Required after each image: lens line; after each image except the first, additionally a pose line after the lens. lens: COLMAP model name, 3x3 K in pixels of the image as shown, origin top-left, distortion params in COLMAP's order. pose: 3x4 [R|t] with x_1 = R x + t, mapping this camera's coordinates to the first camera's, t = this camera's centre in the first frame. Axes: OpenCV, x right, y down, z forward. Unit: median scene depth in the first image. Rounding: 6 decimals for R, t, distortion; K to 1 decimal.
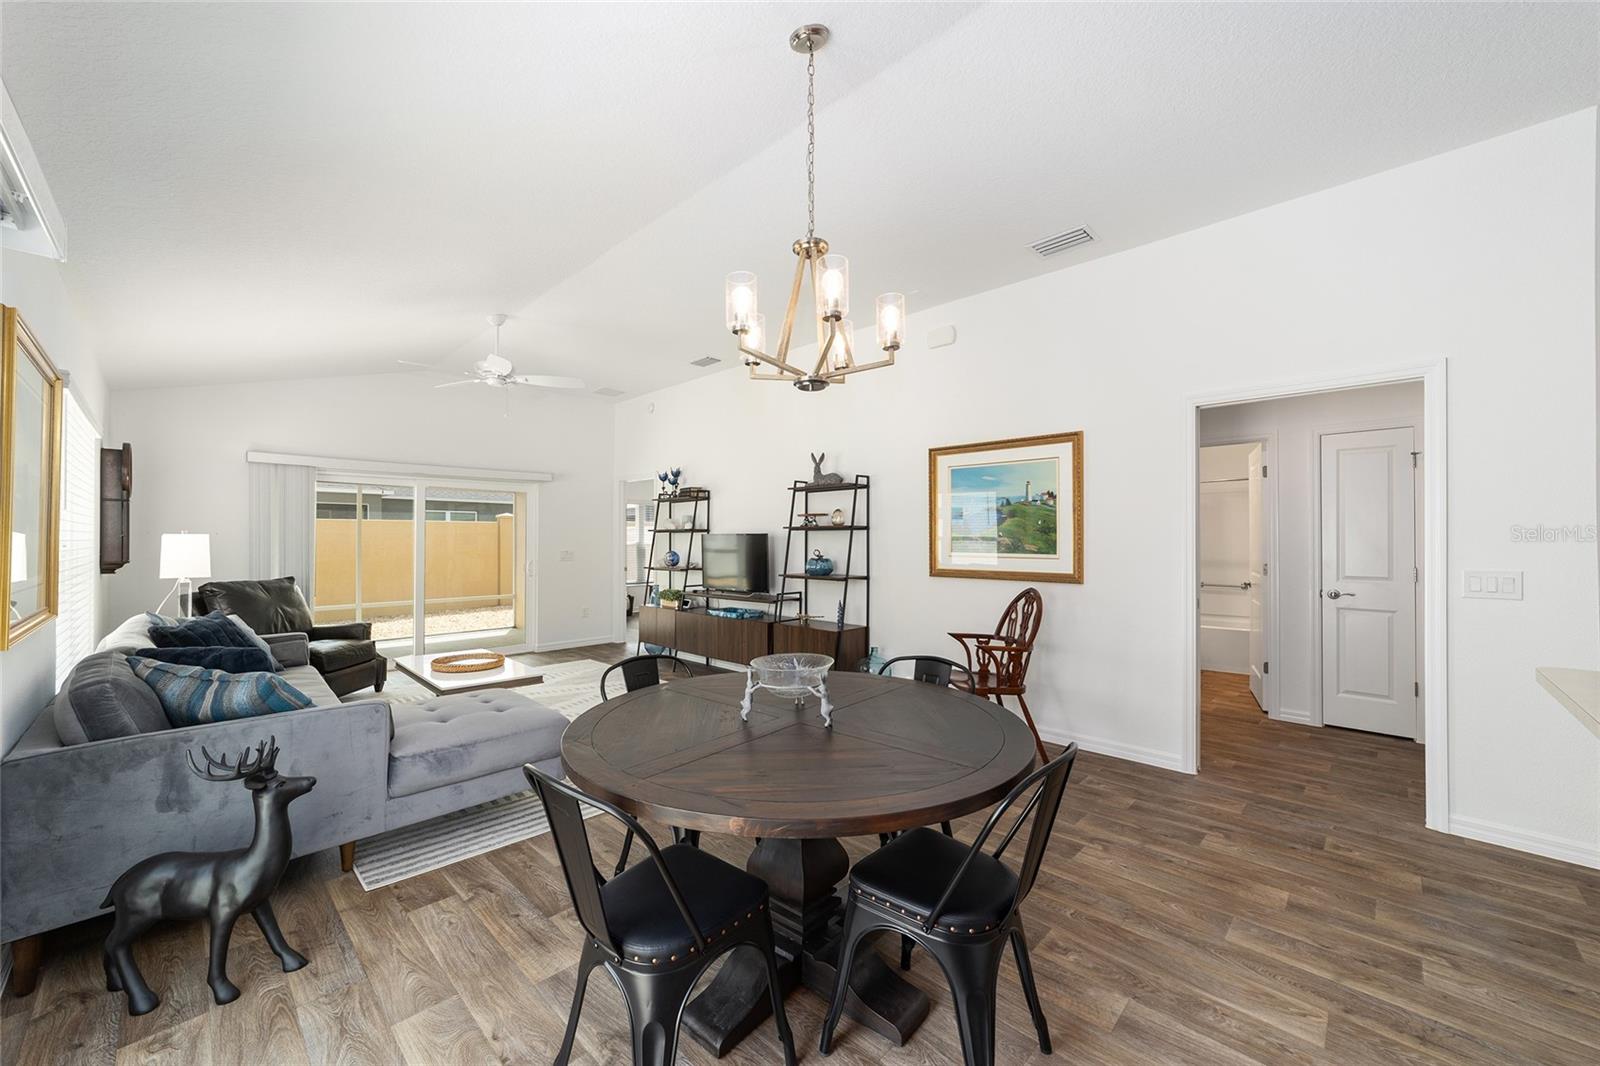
lens RADIAL K [[612.5, 0, 814.0], [0, 612.5, 547.1], [0, 0, 1]] dist [-0.004742, 0.000087]
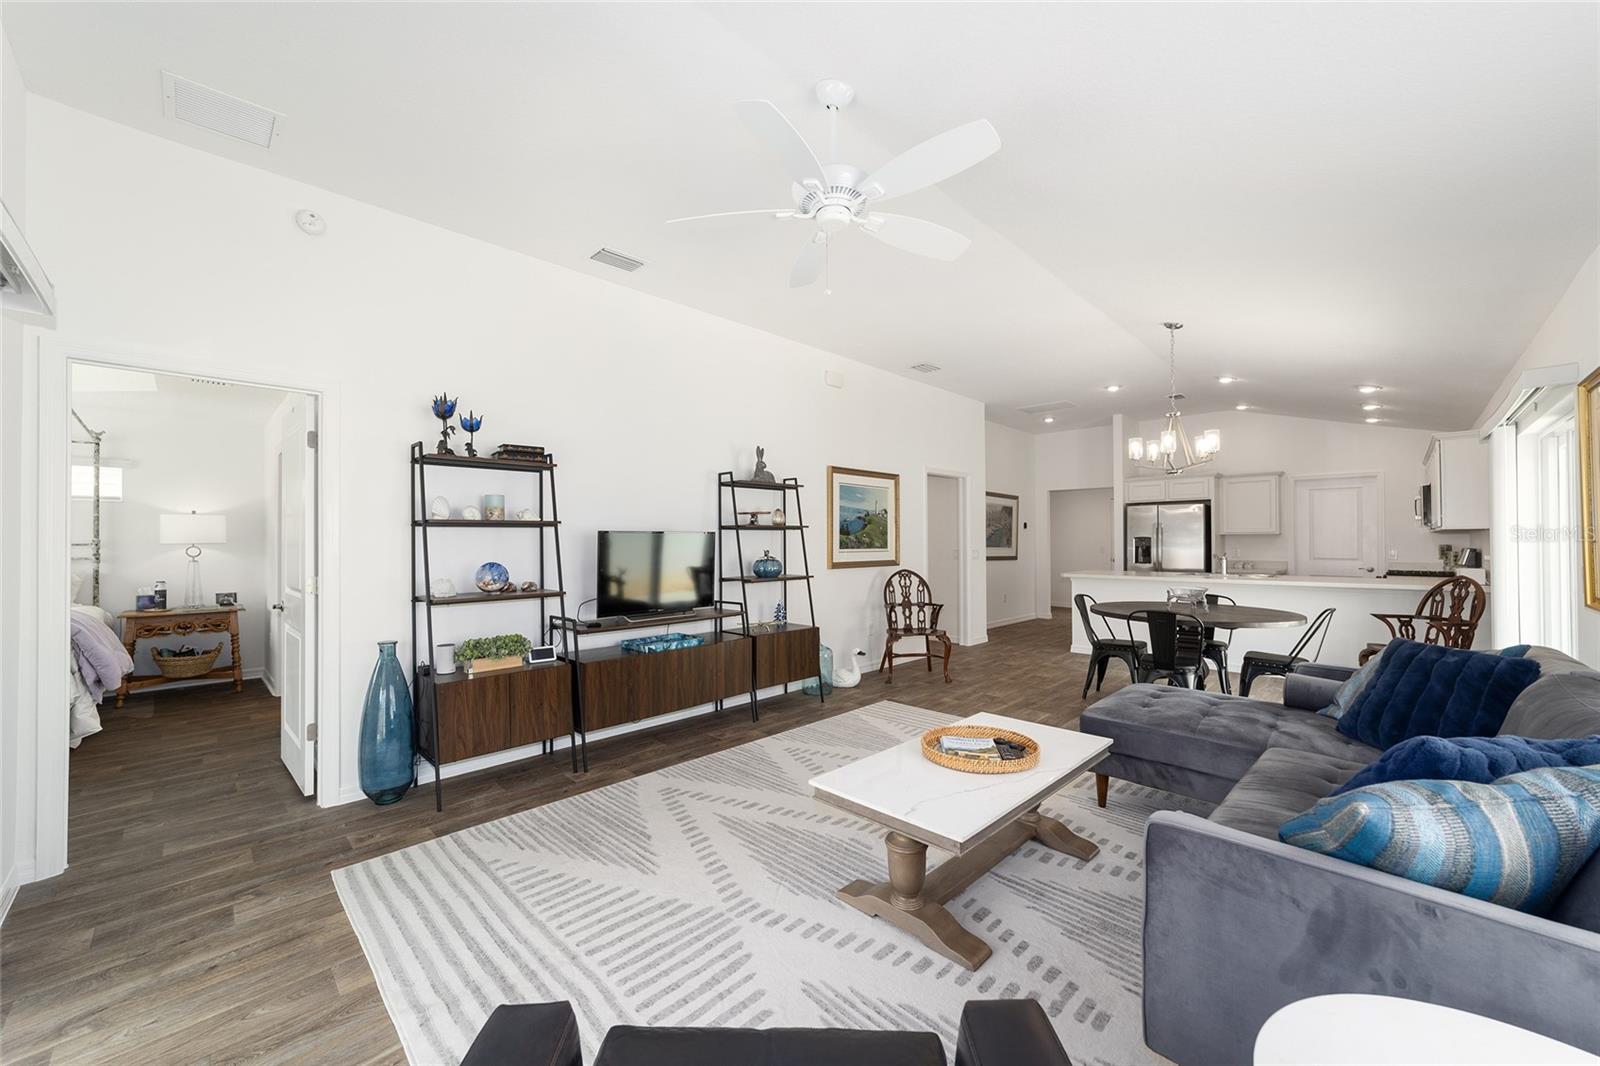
lens RADIAL K [[642.4, 0, 819.2], [0, 642.4, 533.8], [0, 0, 1]] dist [0.020806, -0.000034]
pose [[-0.005033, 0.009037, 0.999947, -1.032412], [0.014677, 0.999852, -0.008962, -0.011650], [-0.999880, 0.014632, -0.005165, 0.963835]]
